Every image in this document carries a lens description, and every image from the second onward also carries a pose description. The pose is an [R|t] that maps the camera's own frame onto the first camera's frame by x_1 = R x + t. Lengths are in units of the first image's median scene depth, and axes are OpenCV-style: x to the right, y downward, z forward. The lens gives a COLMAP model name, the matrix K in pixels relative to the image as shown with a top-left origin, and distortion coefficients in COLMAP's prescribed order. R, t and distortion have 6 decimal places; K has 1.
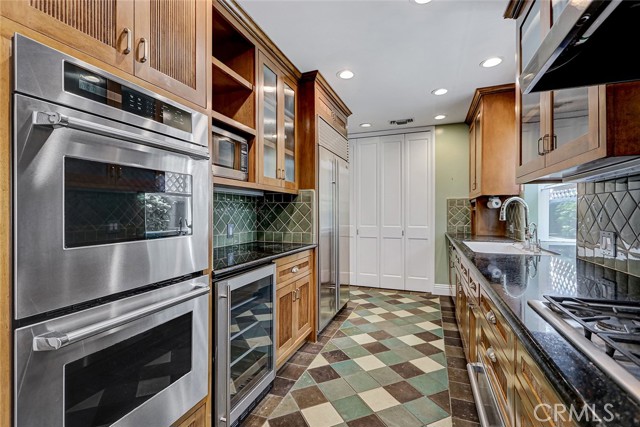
lens RADIAL K [[292.2, 0, 315.2], [0, 292.2, 212.0], [0, 0, 1]] dist [0.000744, -0.000508]
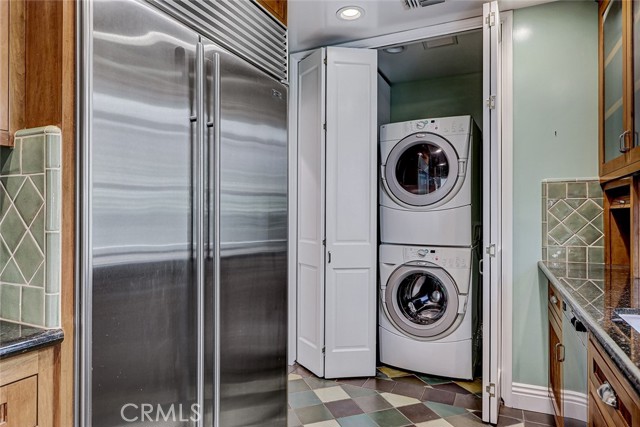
lens RADIAL K [[401.8, 0, 320.0], [0, 401.8, 213.5], [0, 0, 1]] dist [-0.000838, 0.001737]
pose [[0.998636, 0.003436, -0.052094, 0.238123], [-0.003370, 0.999993, 0.001345, 0.001809], [0.052098, -0.001168, 0.998641, 0.597764]]
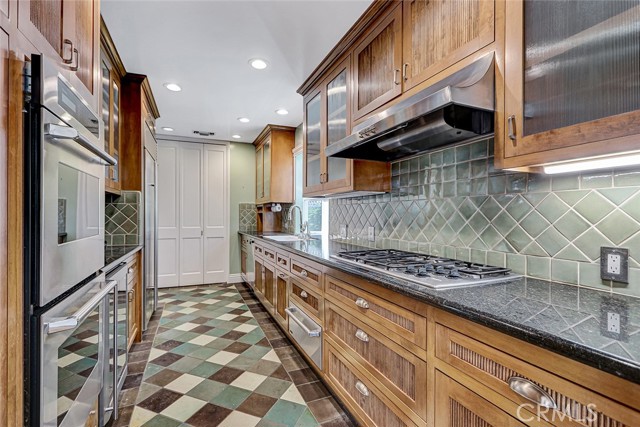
lens RADIAL K [[291.7, 0, 314.0], [0, 291.7, 215.5], [0, 0, 1]] dist [0.000176, -0.000217]
pose [[0.714220, 0.002235, 0.699917, -0.261309], [-0.005021, 0.999986, 0.001931, 0.001904], [-0.699903, -0.004894, 0.714221, -0.133837]]
